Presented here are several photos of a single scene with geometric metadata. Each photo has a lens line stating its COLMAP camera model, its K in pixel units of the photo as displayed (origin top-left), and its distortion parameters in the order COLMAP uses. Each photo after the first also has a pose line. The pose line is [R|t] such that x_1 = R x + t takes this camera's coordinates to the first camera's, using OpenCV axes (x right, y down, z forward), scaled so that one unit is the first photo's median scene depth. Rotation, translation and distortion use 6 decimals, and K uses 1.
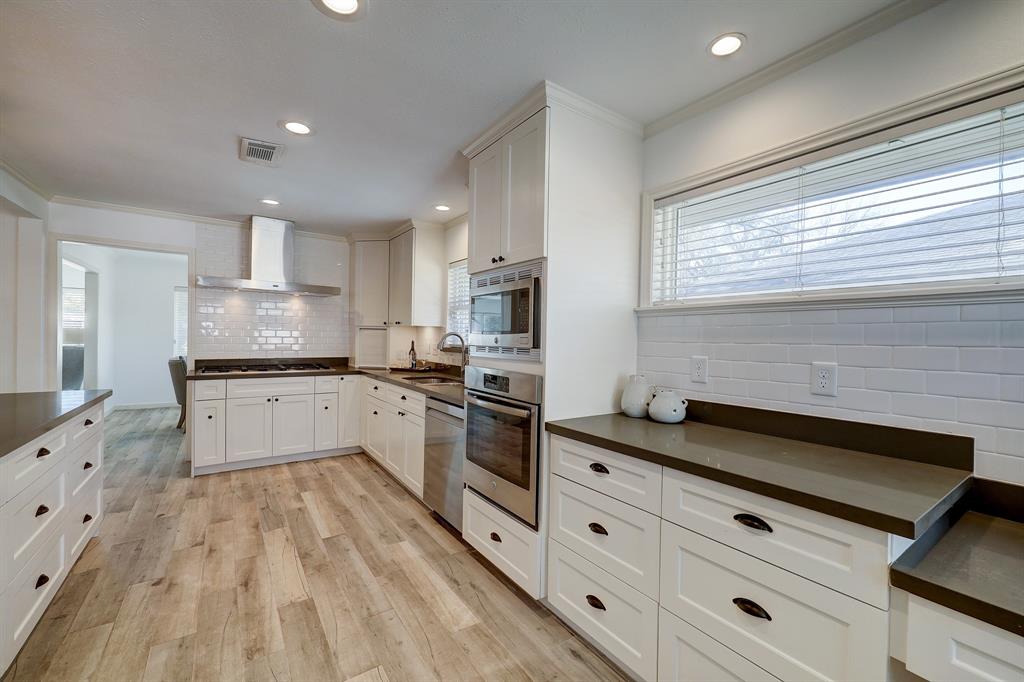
lens RADIAL K [[408.7, 0, 509.1], [0, 408.7, 341.8], [0, 0, 1]] dist [0.006399, 0.000698]
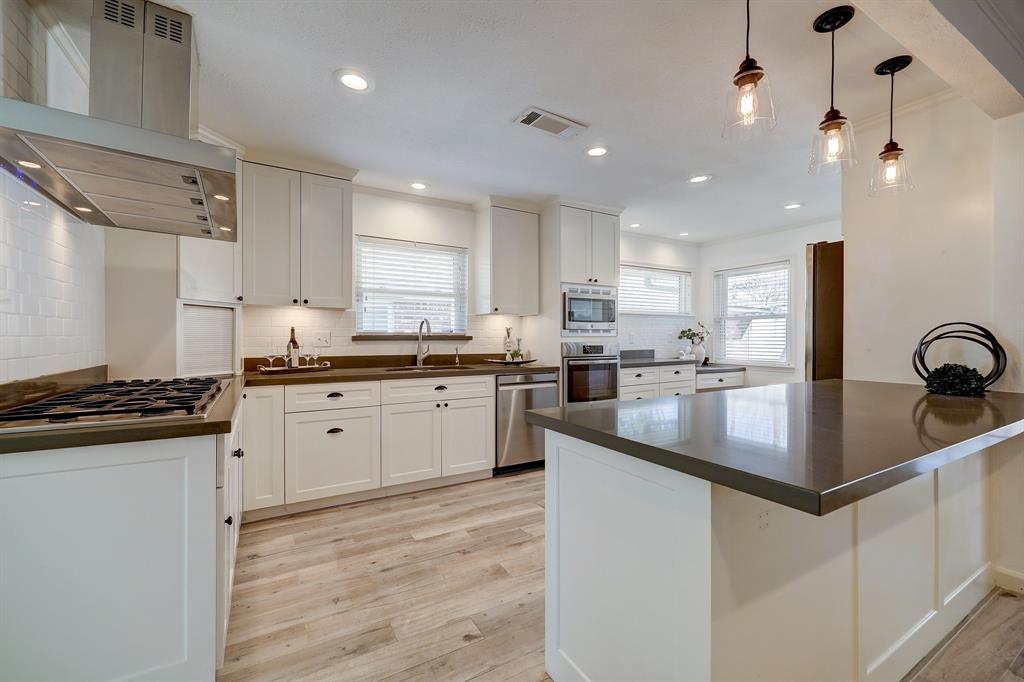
lens RADIAL K [[408.7, 0, 509.7], [0, 408.7, 343.2], [0, 0, 1]] dist [0.006399, 0.000698]
pose [[0.104054, -0.034041, 0.993989, -1.189982], [0.011835, 0.999386, 0.032987, 0.005465], [-0.994501, 0.008332, 0.104392, 0.762325]]
